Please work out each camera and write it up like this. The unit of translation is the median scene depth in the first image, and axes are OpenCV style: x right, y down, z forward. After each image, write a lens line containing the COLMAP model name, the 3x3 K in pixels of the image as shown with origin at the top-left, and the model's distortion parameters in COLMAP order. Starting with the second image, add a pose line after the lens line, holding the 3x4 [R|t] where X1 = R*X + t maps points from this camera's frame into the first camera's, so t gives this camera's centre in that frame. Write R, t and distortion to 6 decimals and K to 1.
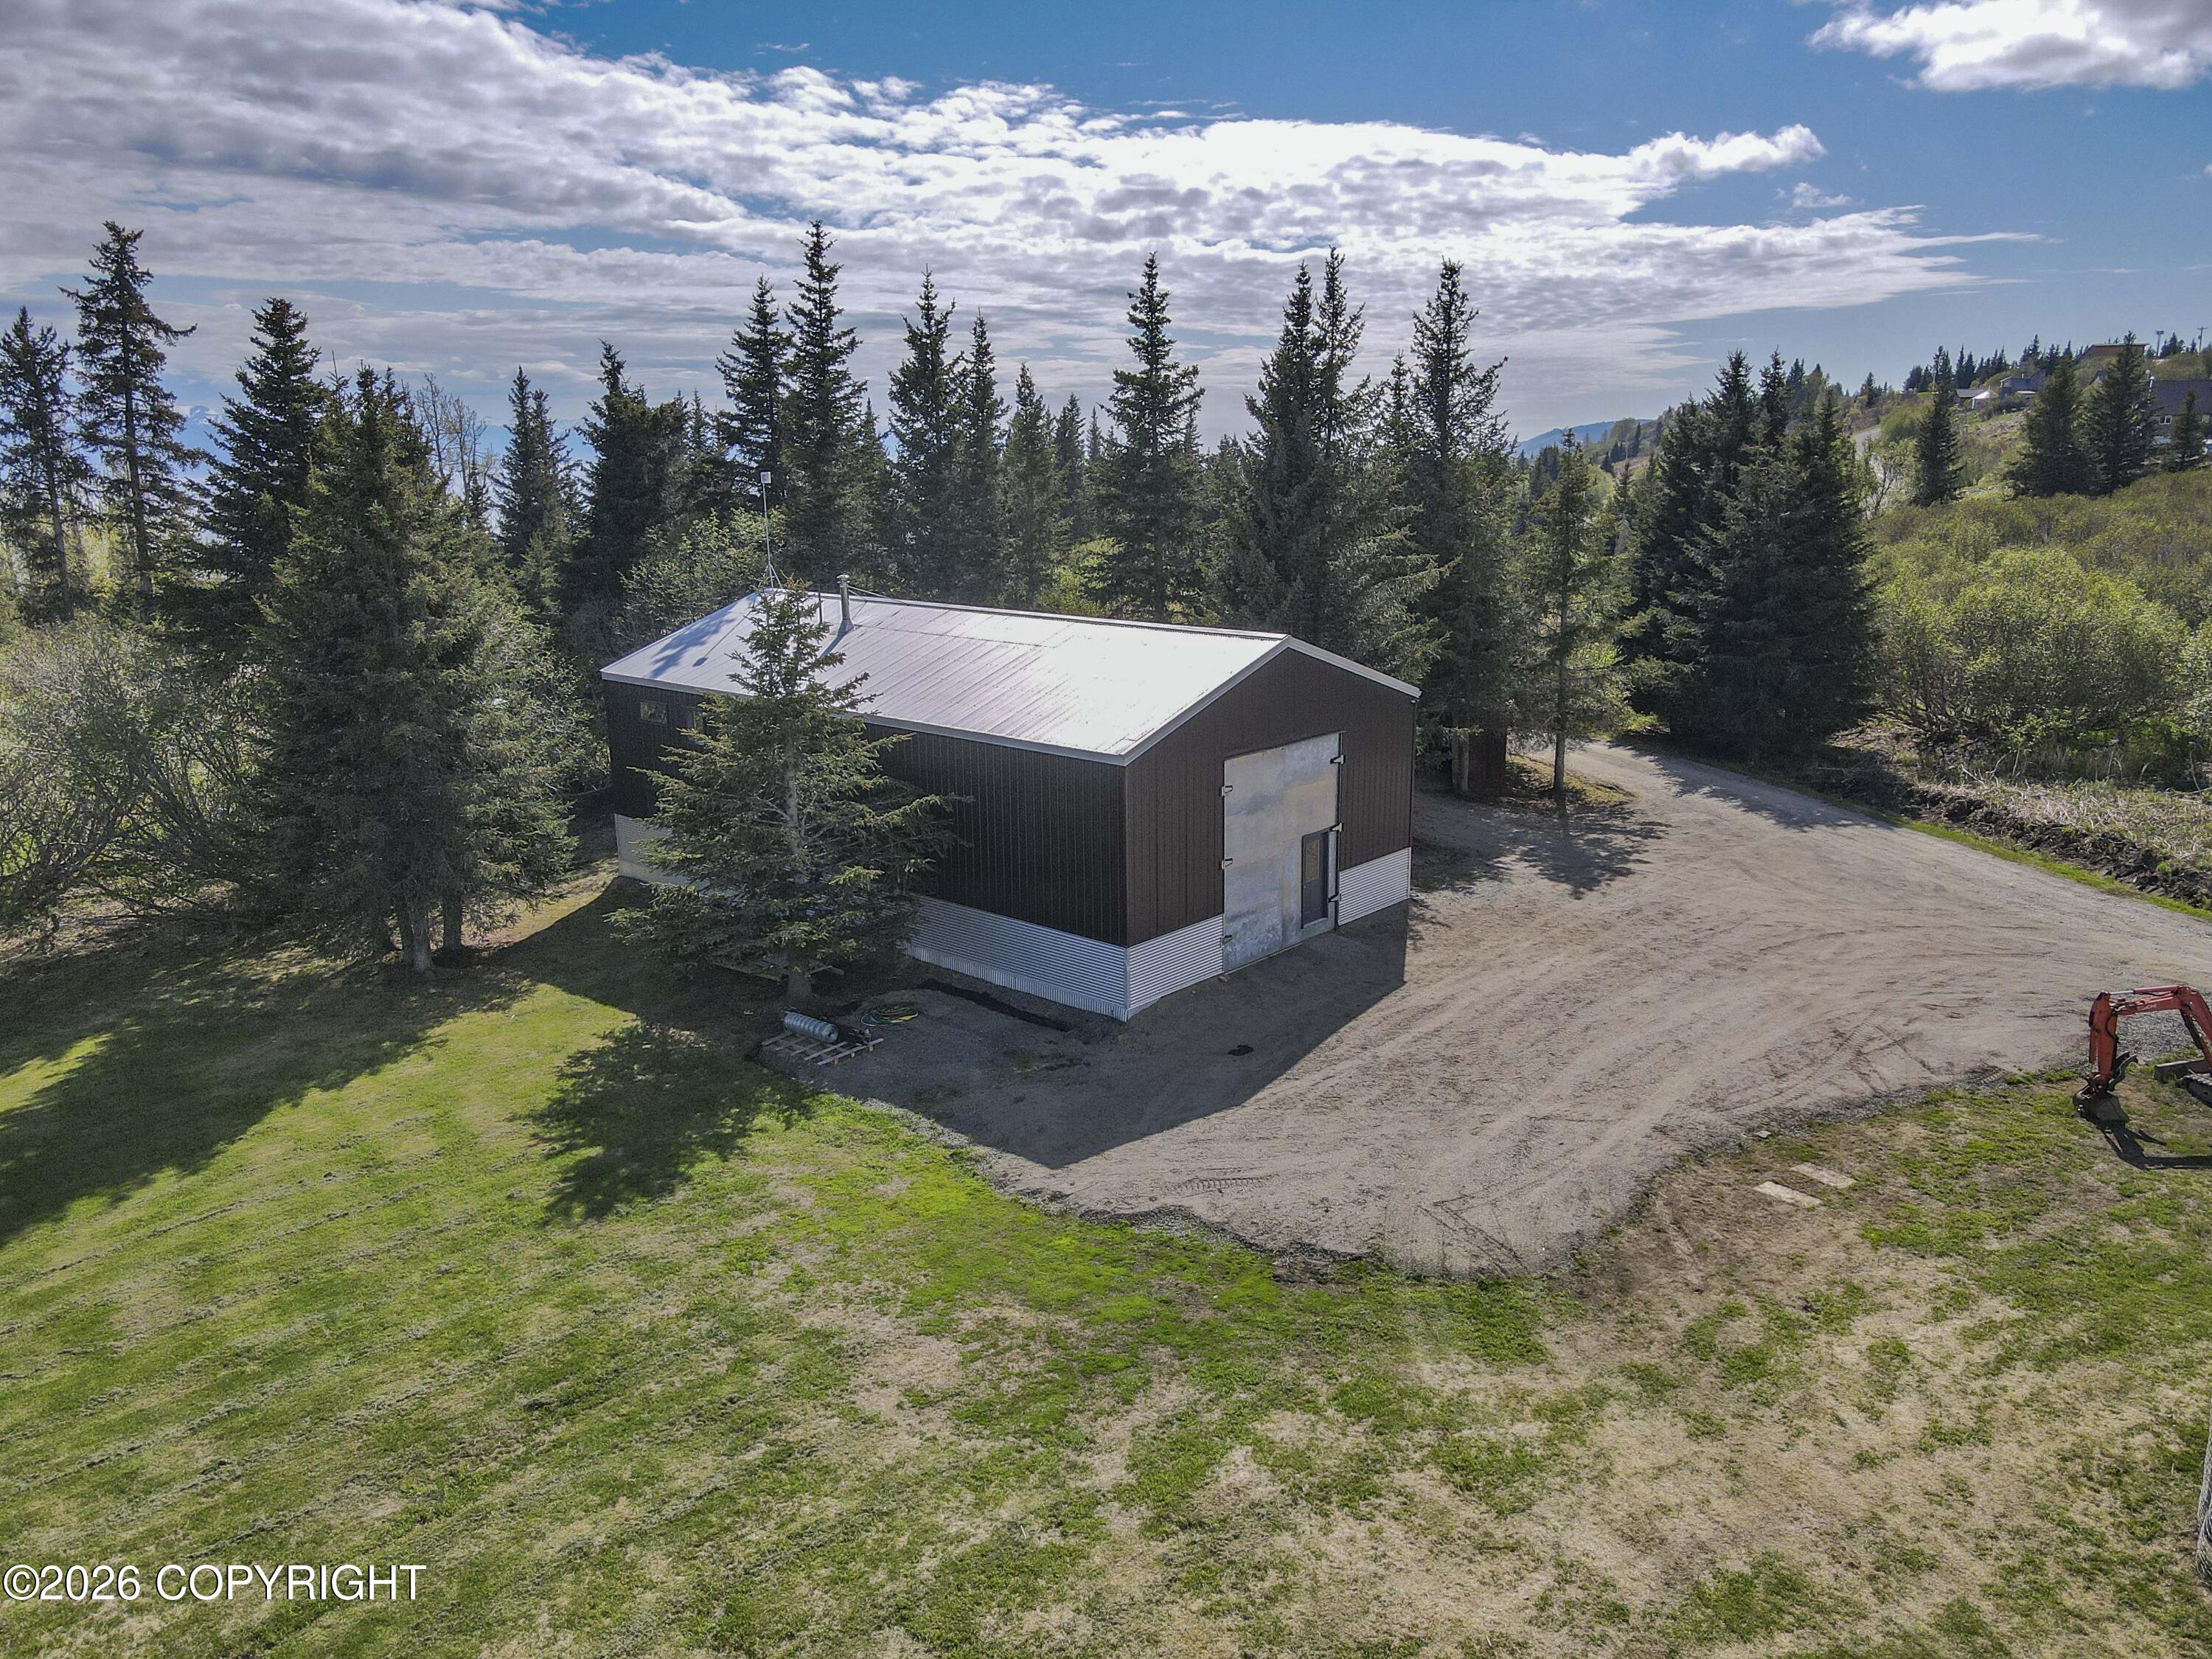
lens RADIAL K [[1598.6, 0, 1077.4], [0, 1598.6, 835.0], [0, 0, 1]] dist [0.010968, 0.011839]
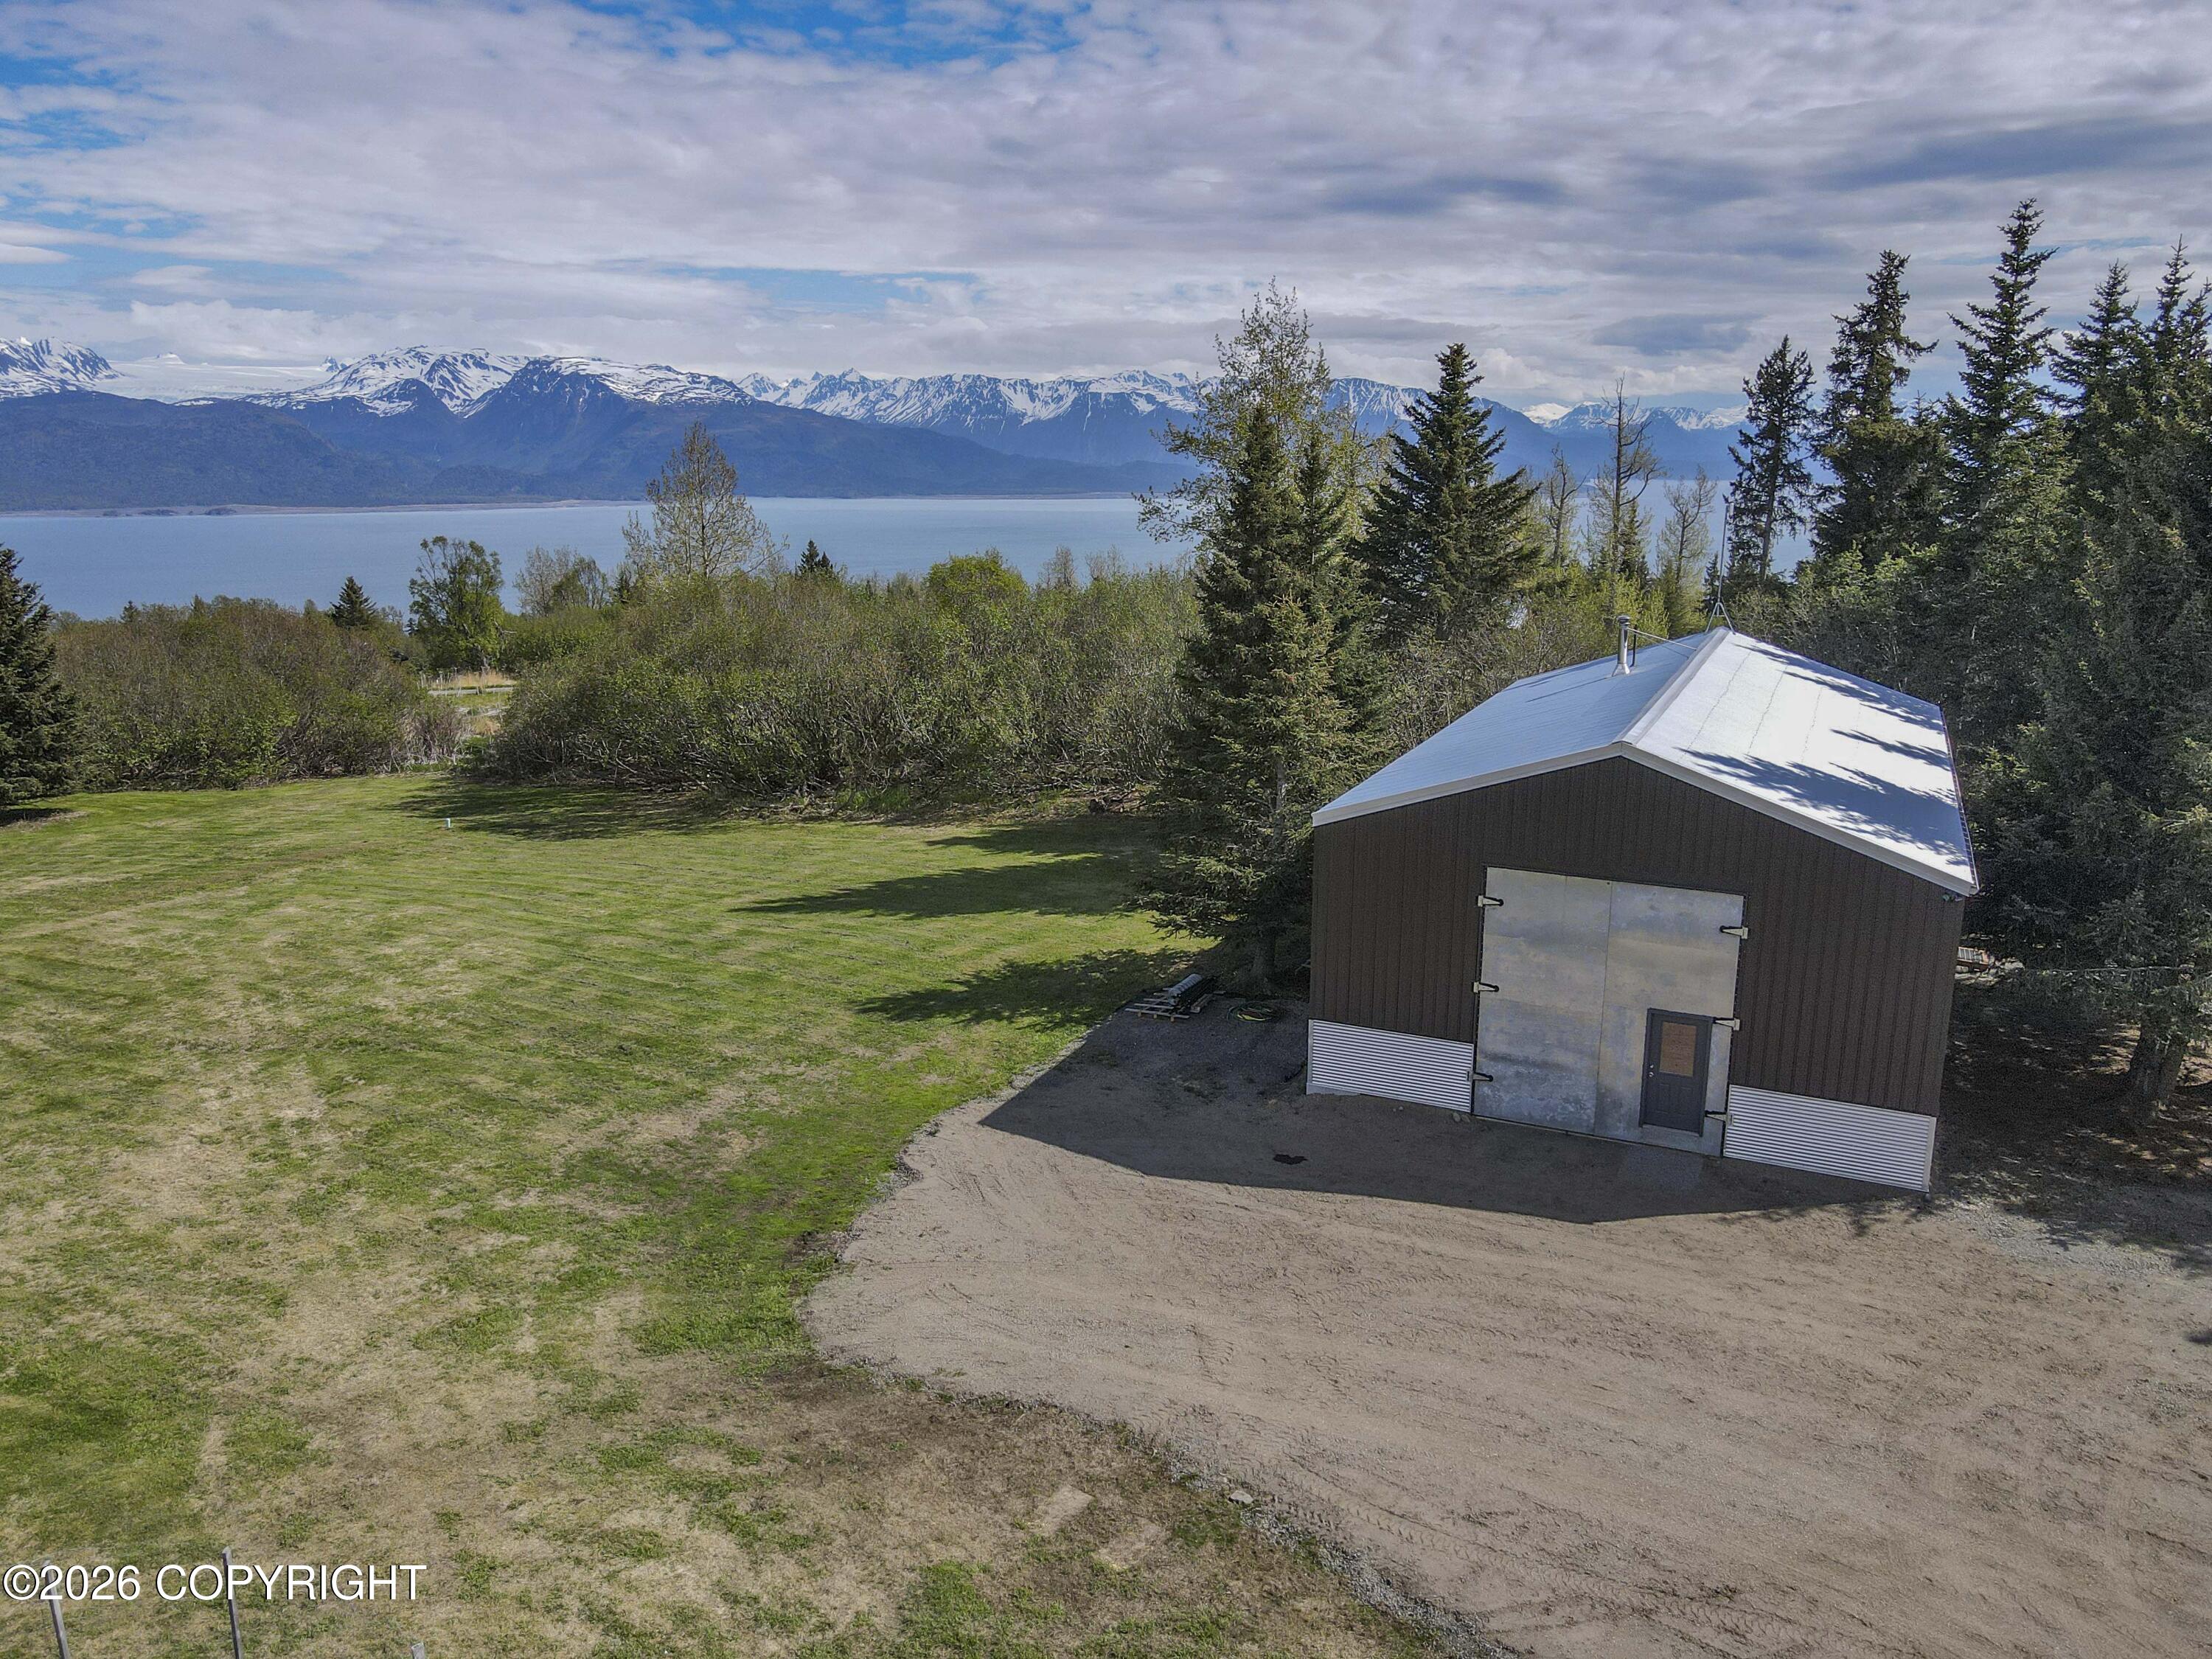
lens RADIAL K [[1598.7, 0, 1173.5], [0, 1598.7, 829.1], [0, 0, 1]] dist [0.047684, -0.053521]
pose [[0.316754, 0.233759, -0.919252, 0.779334], [-0.235848, 0.958128, 0.162377, -0.157110], [0.918718, 0.165370, 0.358623, 0.524491]]
